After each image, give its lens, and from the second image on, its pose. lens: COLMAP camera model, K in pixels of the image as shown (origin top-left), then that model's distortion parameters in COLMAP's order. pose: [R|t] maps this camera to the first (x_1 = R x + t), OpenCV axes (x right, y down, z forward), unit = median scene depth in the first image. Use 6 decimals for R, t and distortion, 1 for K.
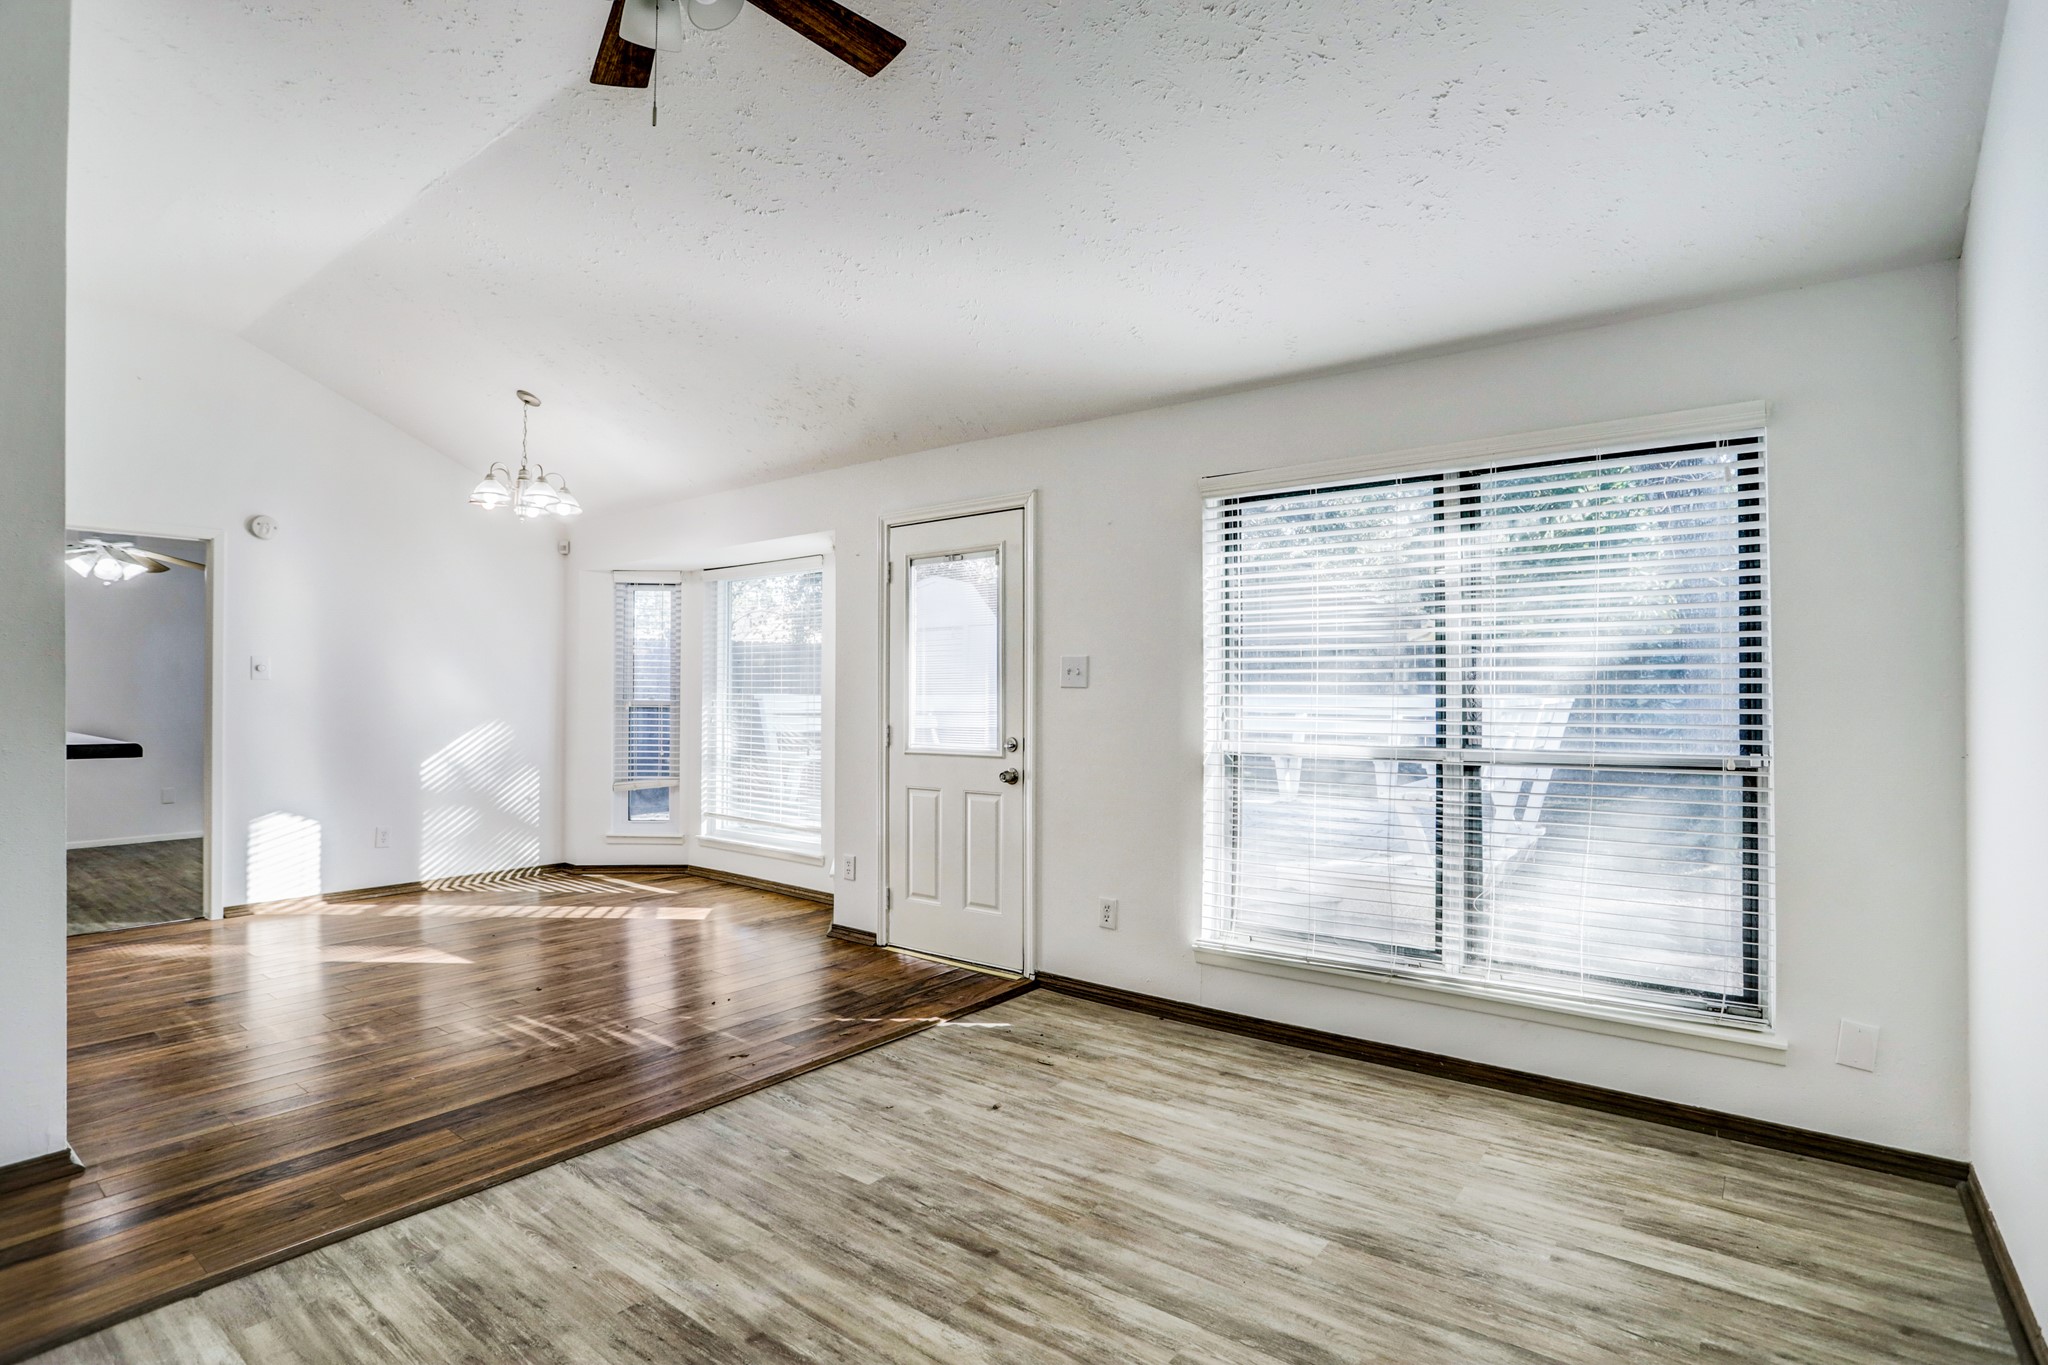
lens RADIAL K [[1009.9, 0, 927.5], [0, 1009.9, 677.9], [0, 0, 1]] dist [-0.056188, 0.031103]
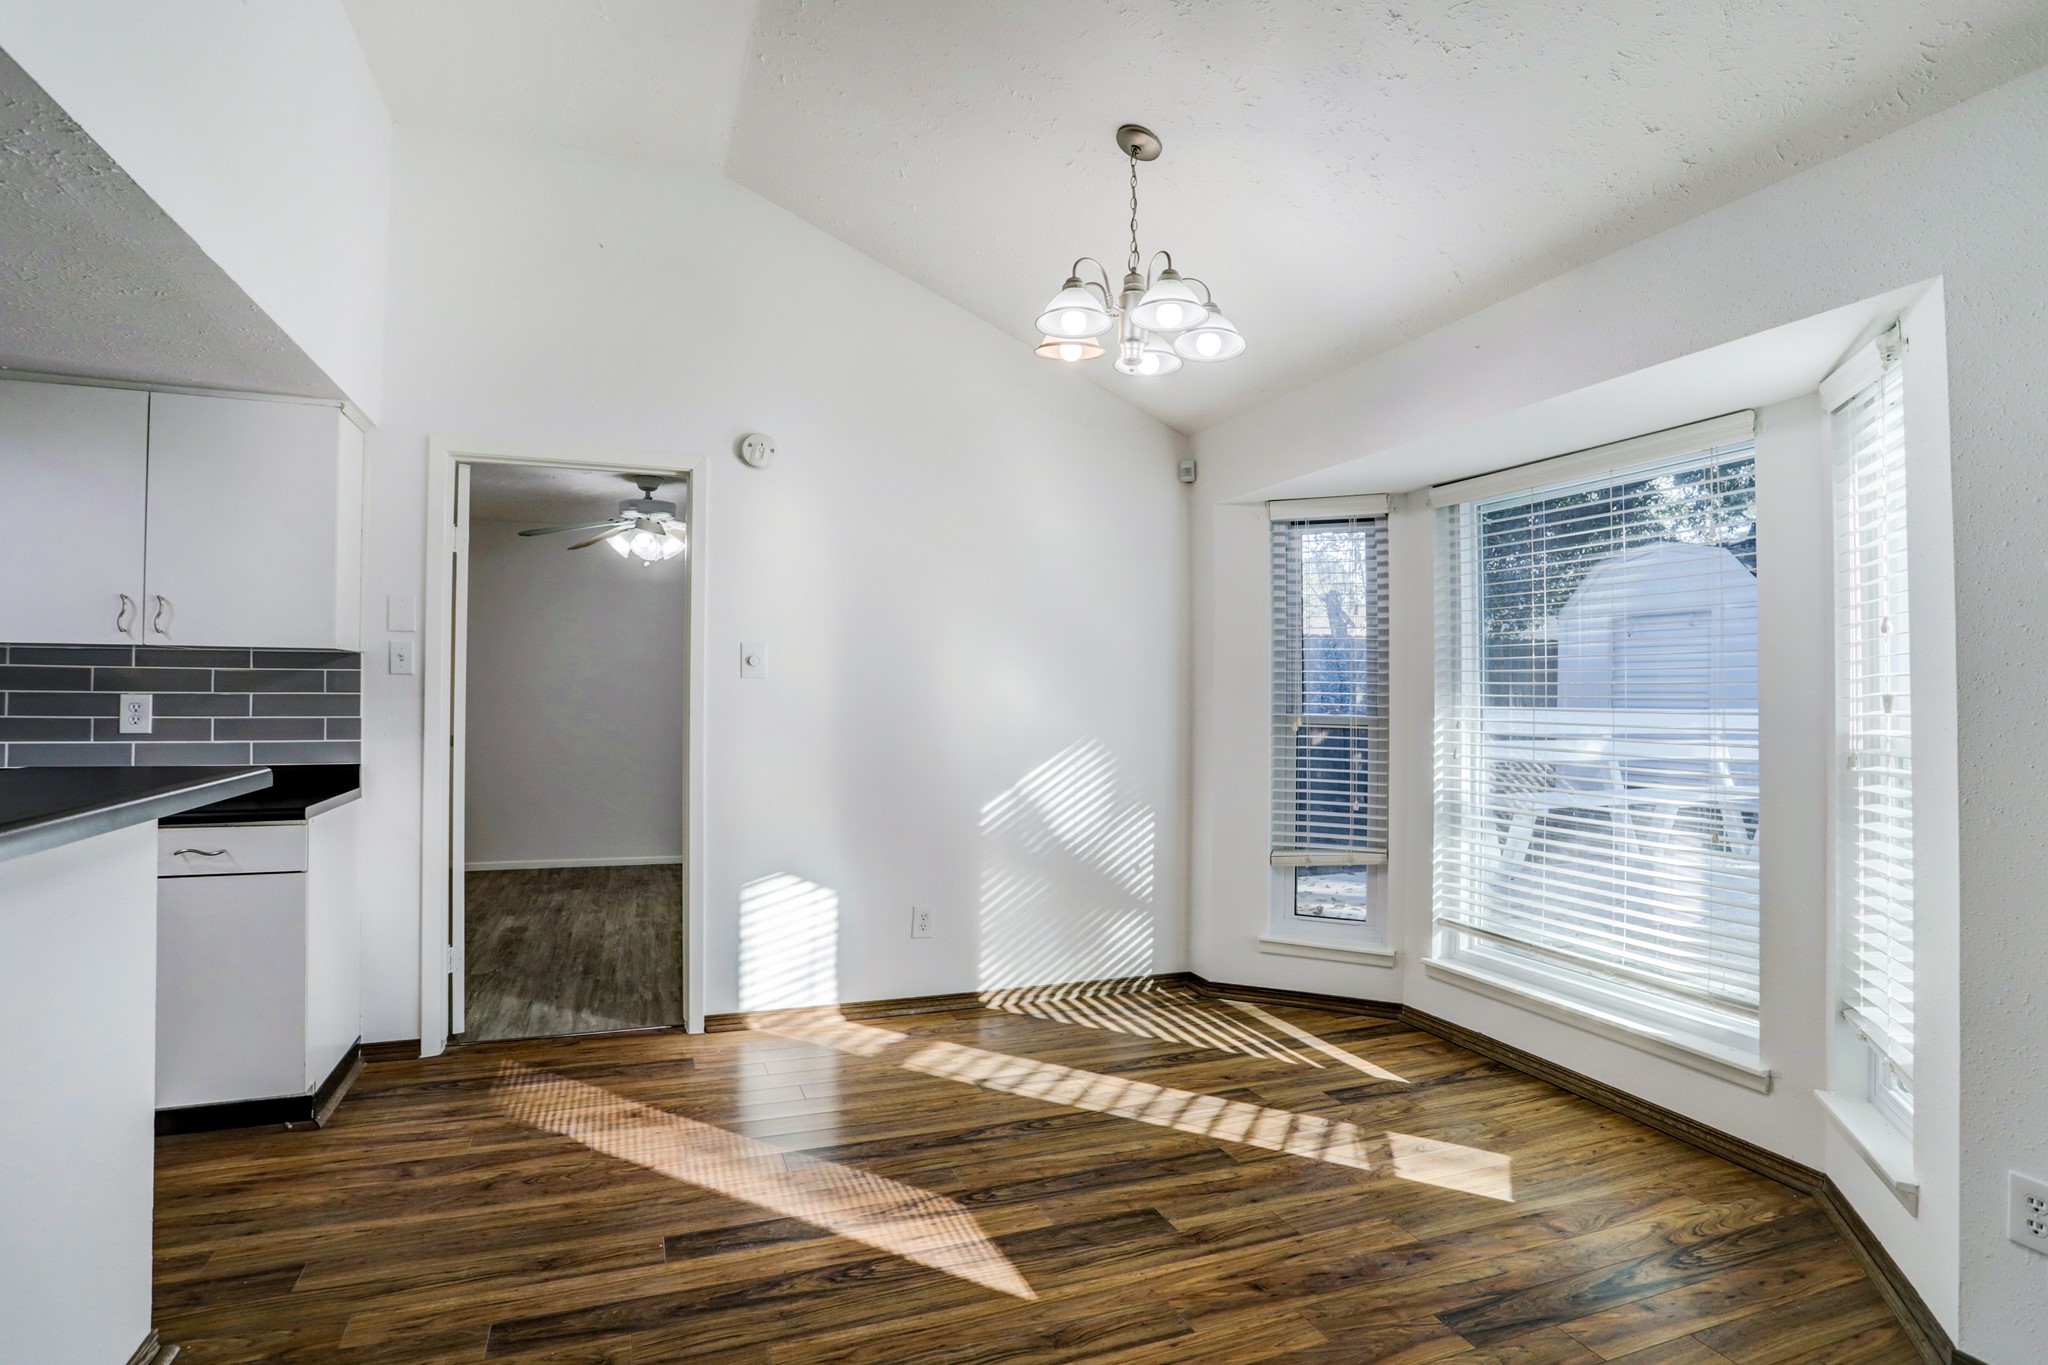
lens RADIAL K [[1009.9, 0, 927.5], [0, 1009.9, 677.9], [0, 0, 1]] dist [-0.056188, 0.031103]
pose [[0.843959, -0.005333, -0.536382, -0.216892], [-0.000200, 0.999947, -0.010257, 0.008320], [0.536408, 0.008764, 0.843913, 0.505430]]
